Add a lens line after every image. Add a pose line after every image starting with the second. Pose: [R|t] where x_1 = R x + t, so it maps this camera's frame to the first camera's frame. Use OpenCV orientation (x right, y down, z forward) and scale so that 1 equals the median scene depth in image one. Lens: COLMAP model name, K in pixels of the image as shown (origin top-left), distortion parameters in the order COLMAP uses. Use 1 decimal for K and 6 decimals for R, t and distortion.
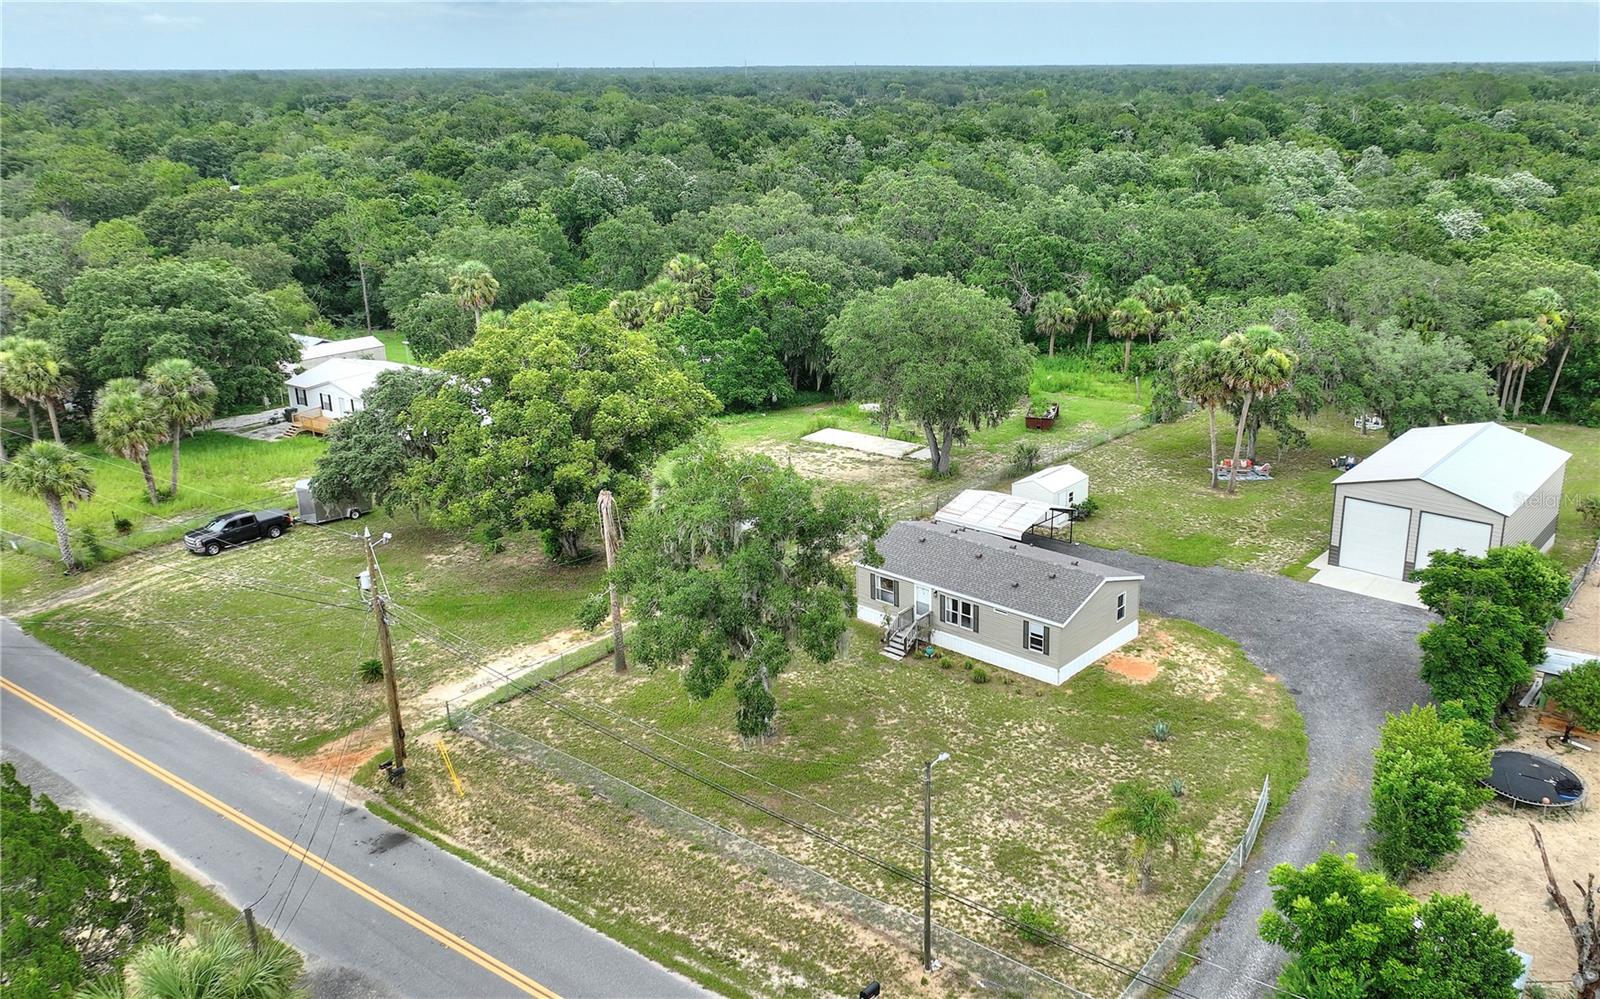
lens RADIAL K [[1285.0, 0, 893.6], [0, 1285.0, 465.7], [0, 0, 1]] dist [0.008600, -0.013865]
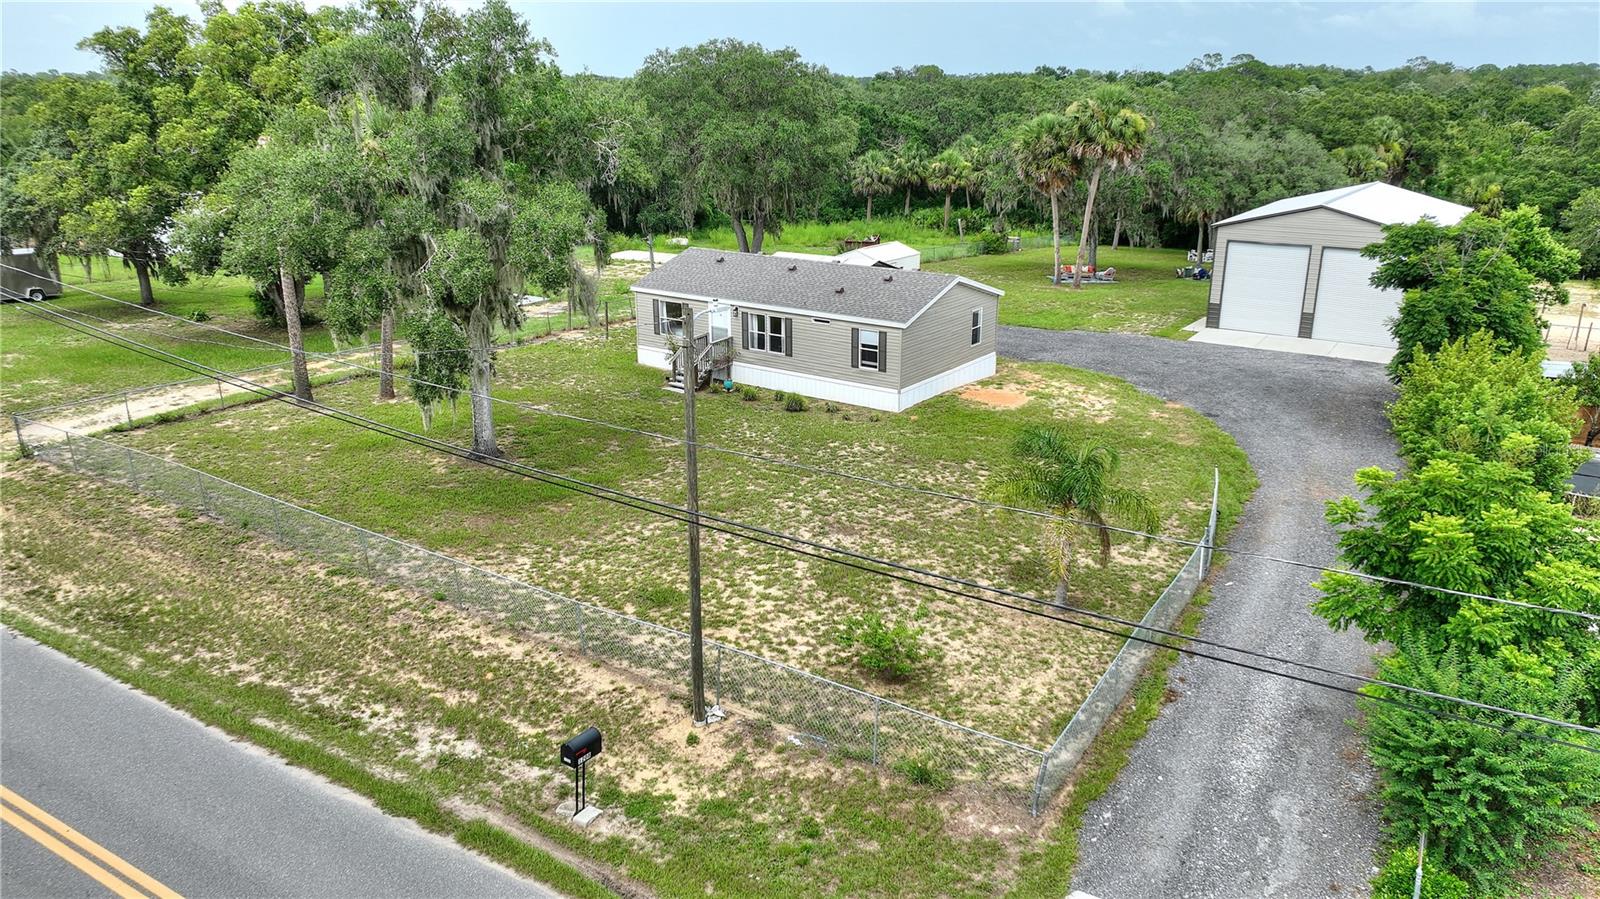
lens RADIAL K [[1121.1, 0, 792.7], [0, 1121.1, 445.3], [0, 0, 1]] dist [0.005793, 0.007776]
pose [[0.998042, -0.006883, 0.062164, 0.032504], [0.006473, 0.999956, 0.006804, 0.233249], [-0.062208, -0.006388, 0.998043, 0.443790]]
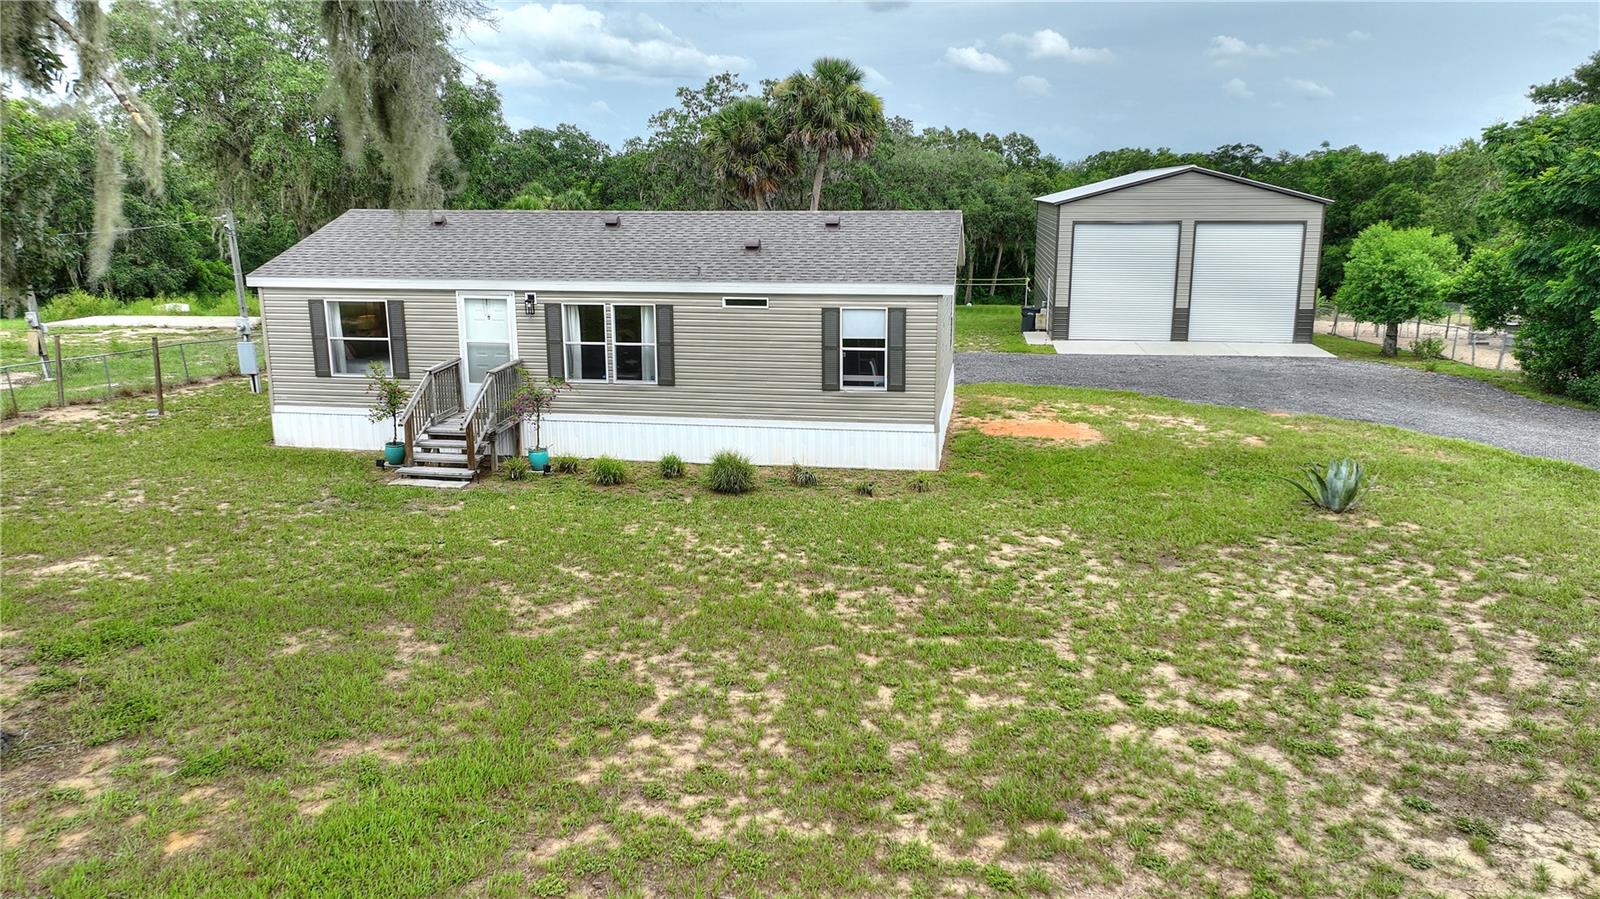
lens RADIAL K [[1121.1, 0, 793.0], [0, 1121.1, 452.3], [0, 0, 1]] dist [0.005793, 0.007776]
pose [[0.862841, -0.099234, 0.495639, -0.083476], [0.140670, 0.988946, -0.046887, 0.220483], [-0.485508, 0.110178, 0.867262, 0.931596]]
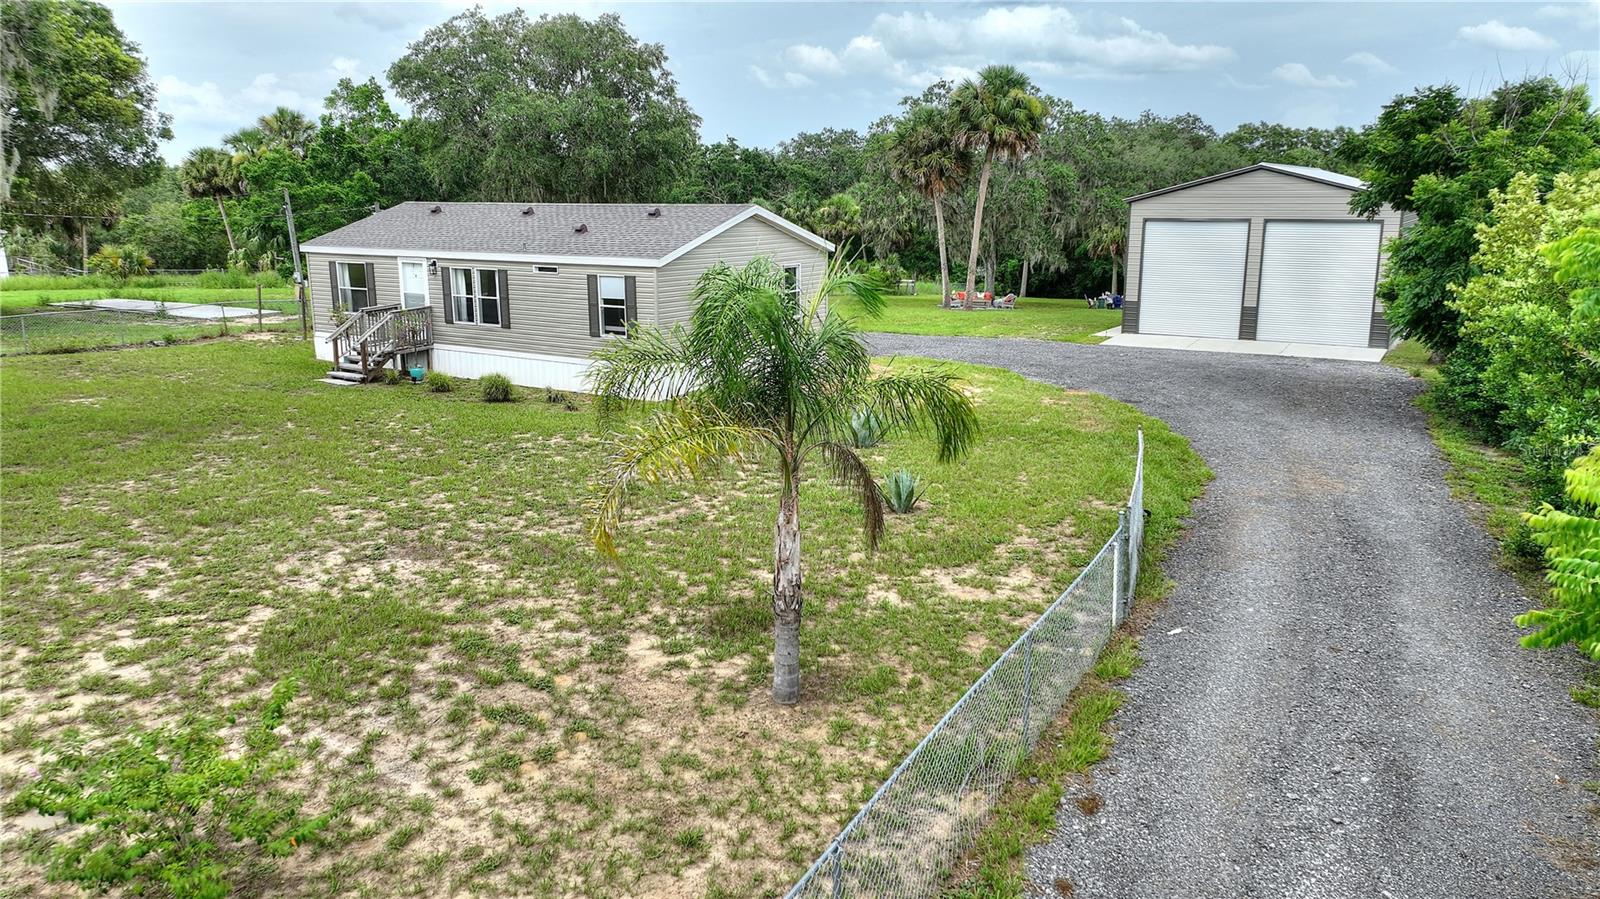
lens RADIAL K [[1121.1, 0, 799.0], [0, 1121.1, 440.3], [0, 0, 1]] dist [0.005793, 0.007776]
pose [[0.991888, -0.011923, 0.126557, 0.159853], [0.023239, 0.995821, -0.088321, 0.282173], [-0.124975, 0.090546, 0.988020, 0.726752]]
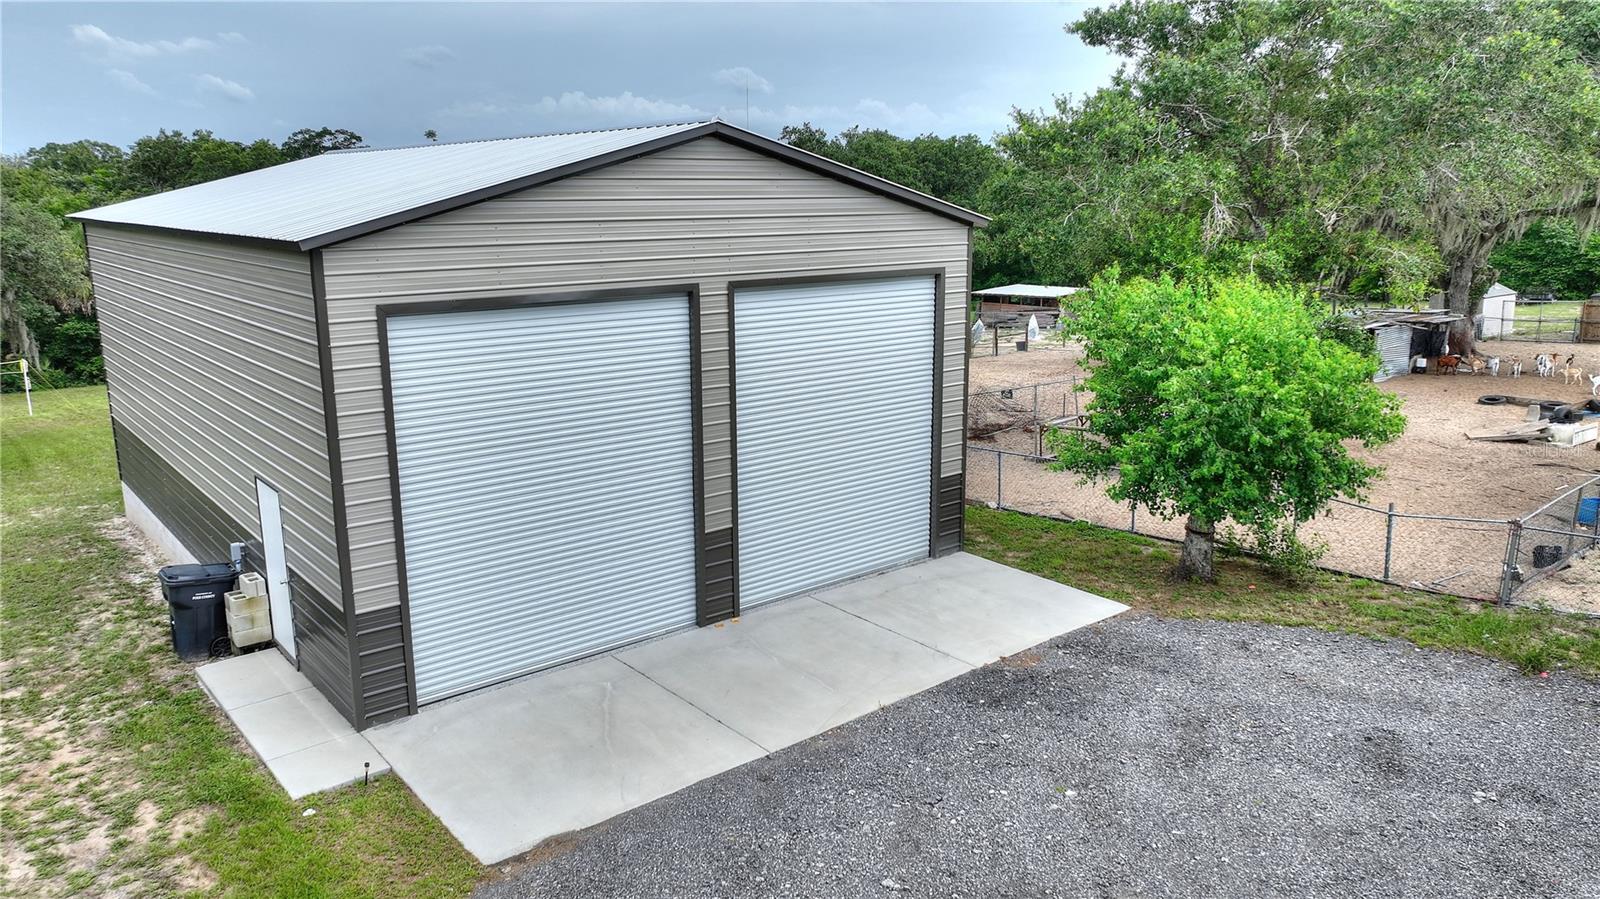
lens RADIAL K [[1121.1, 0, 801.7], [0, 1121.1, 451.9], [0, 0, 1]] dist [0.005793, 0.007776]
pose [[0.193648, -0.203462, 0.959742, 0.331650], [0.296074, 0.944768, 0.140548, 0.057433], [-0.935329, 0.256937, 0.243192, 1.421221]]
